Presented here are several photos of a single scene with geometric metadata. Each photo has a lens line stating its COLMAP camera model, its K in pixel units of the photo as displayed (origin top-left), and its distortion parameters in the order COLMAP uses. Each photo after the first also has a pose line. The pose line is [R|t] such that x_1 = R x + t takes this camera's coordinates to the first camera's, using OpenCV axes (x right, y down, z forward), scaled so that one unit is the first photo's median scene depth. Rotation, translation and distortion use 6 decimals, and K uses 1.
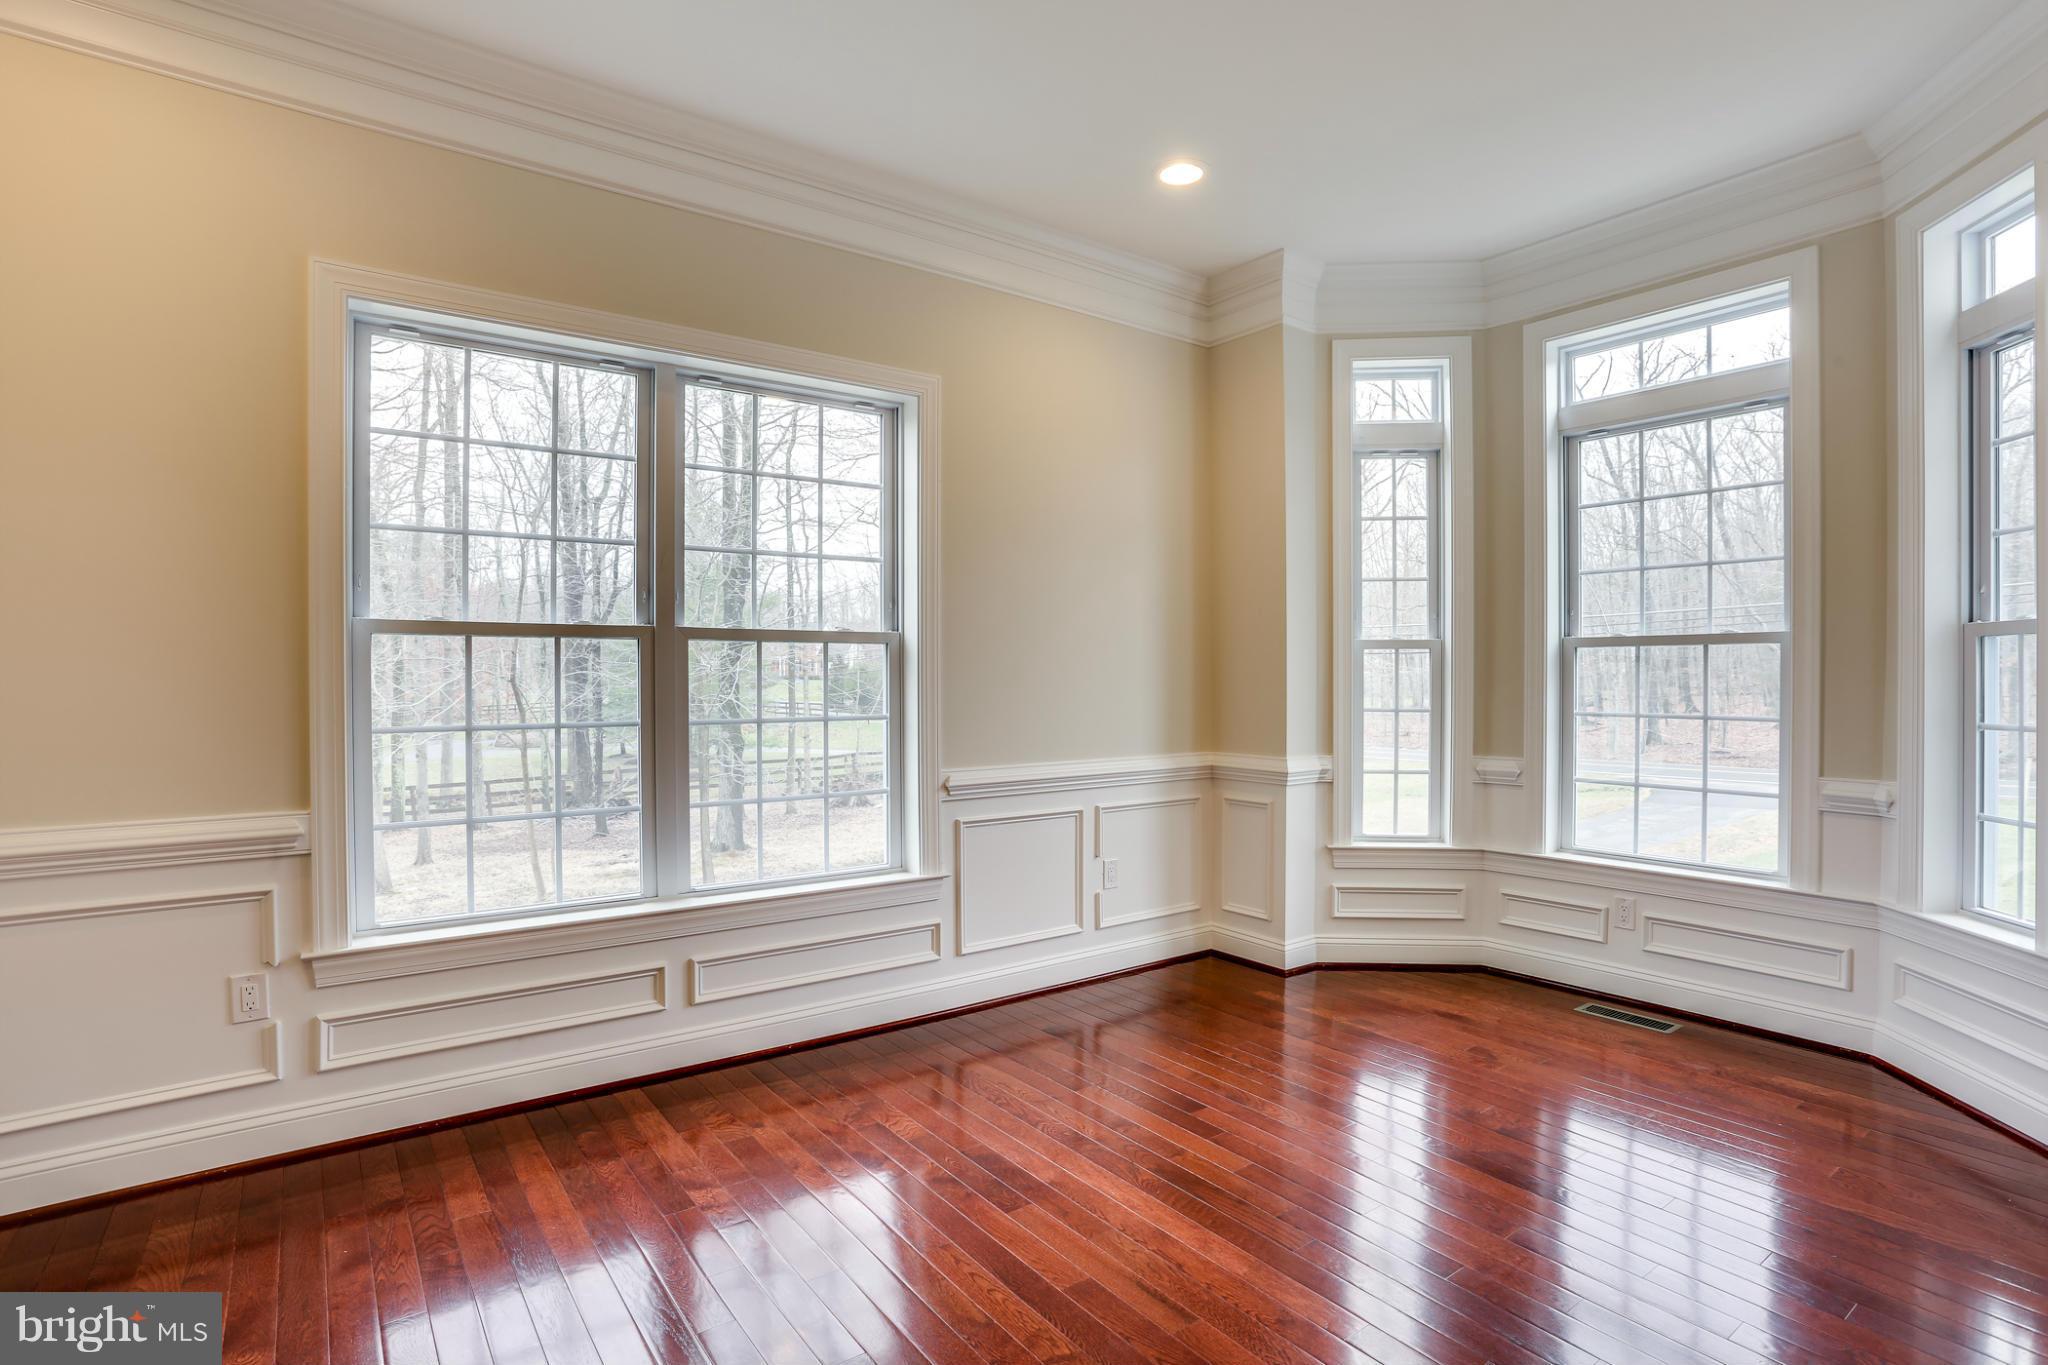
lens RADIAL K [[990.3, 0, 988.0], [0, 990.3, 690.8], [0, 0, 1]] dist [-0.024424, 0.002579]
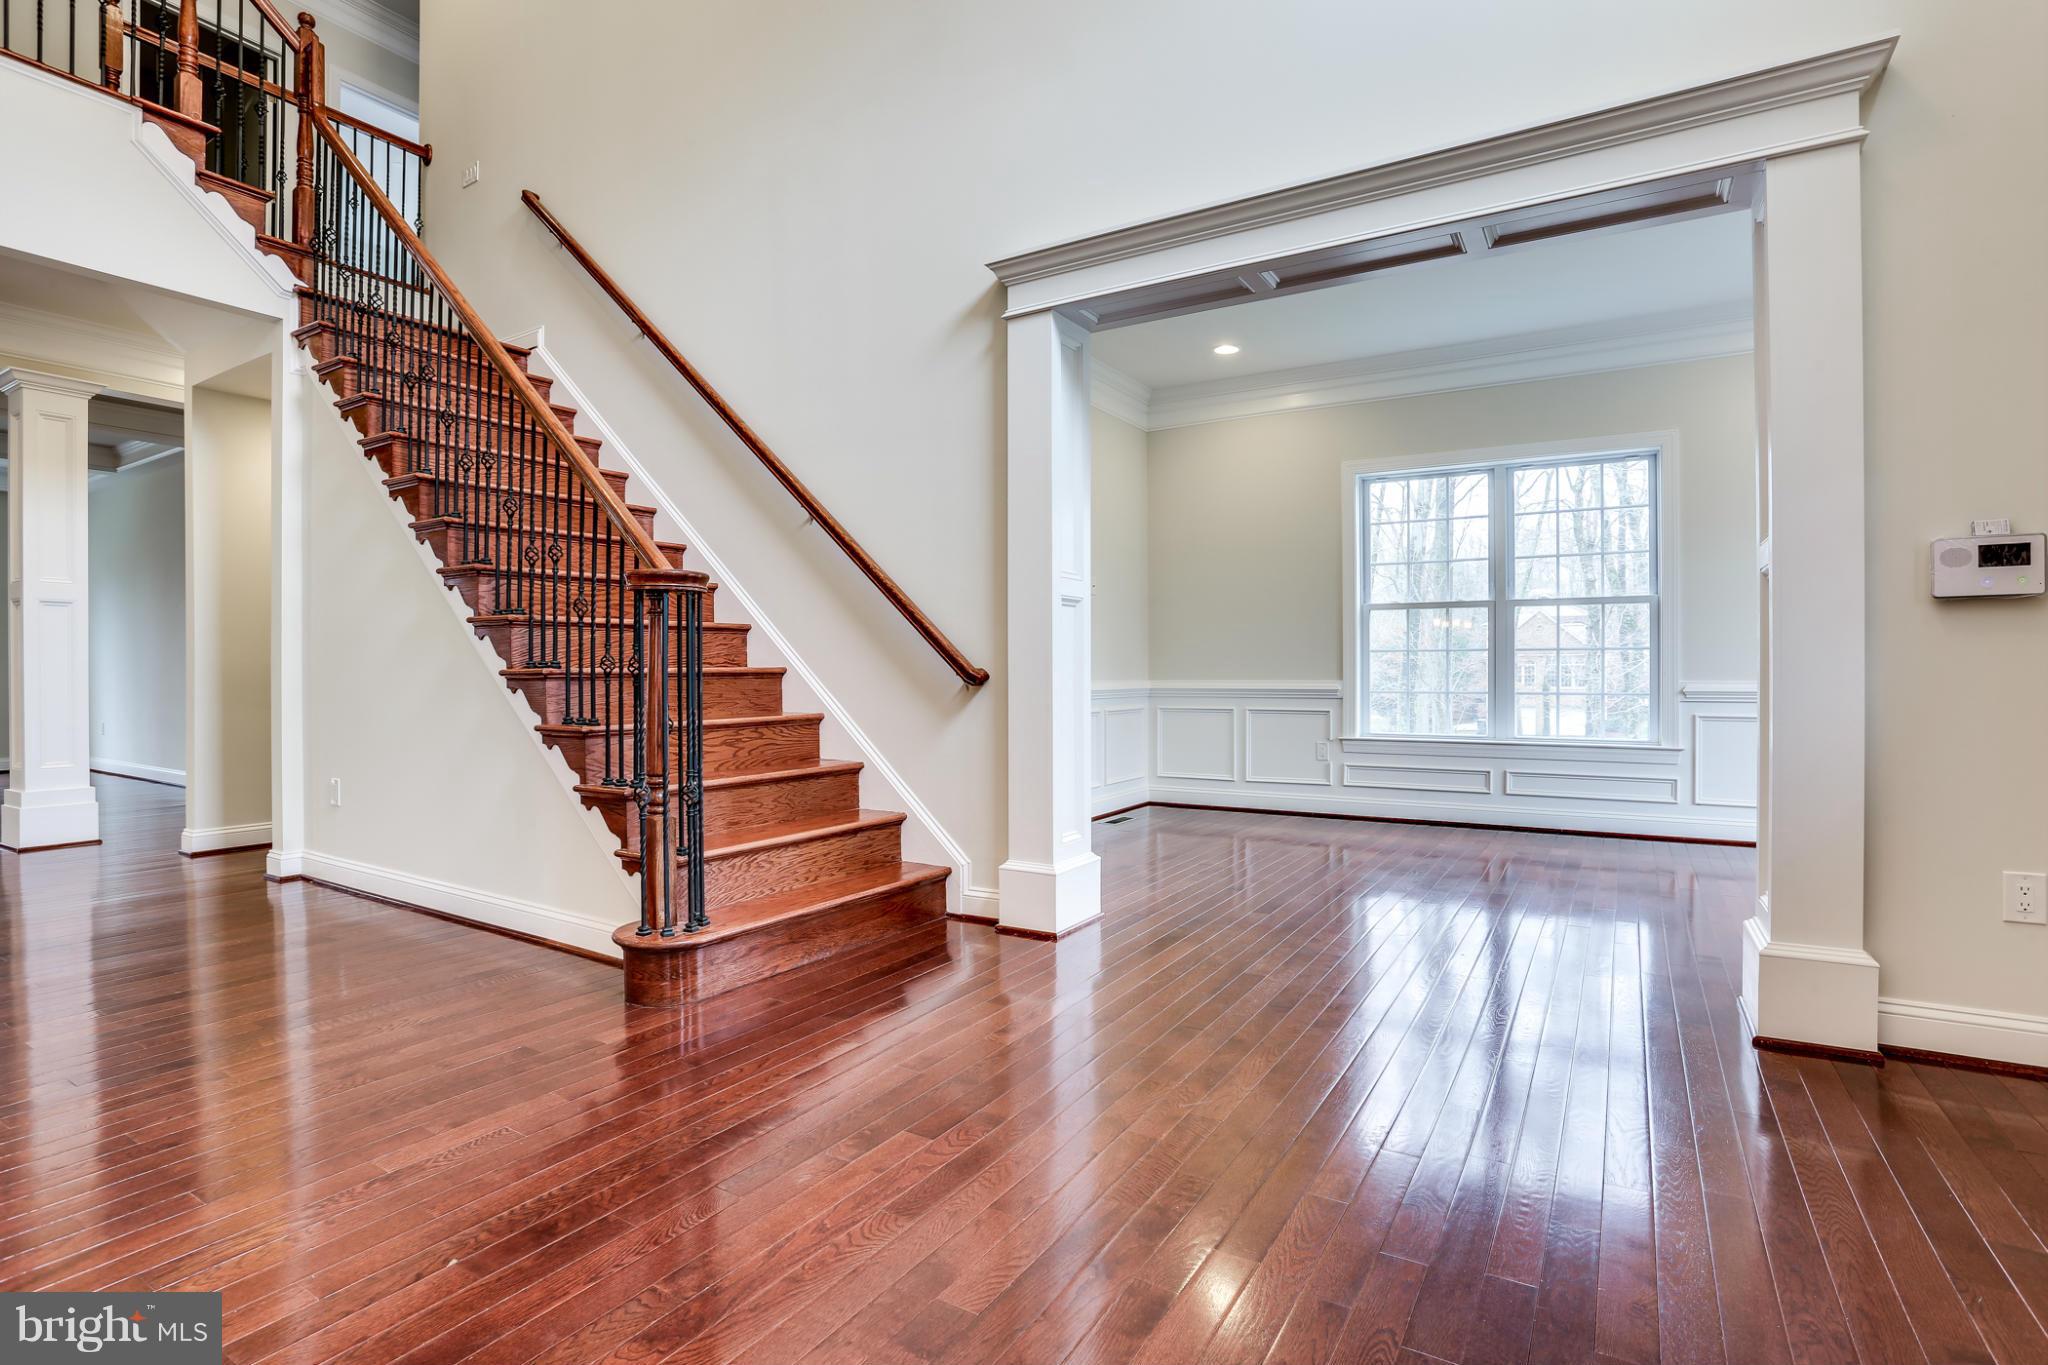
lens RADIAL K [[990.3, 0, 1018.2], [0, 990.3, 678.5], [0, 0, 1]] dist [-0.024424, 0.002579]
pose [[0.397075, 0.020493, -0.917557, 1.089136], [-0.005516, 0.999786, 0.019942, 0.056815], [0.917769, -0.002858, 0.397103, -0.649024]]
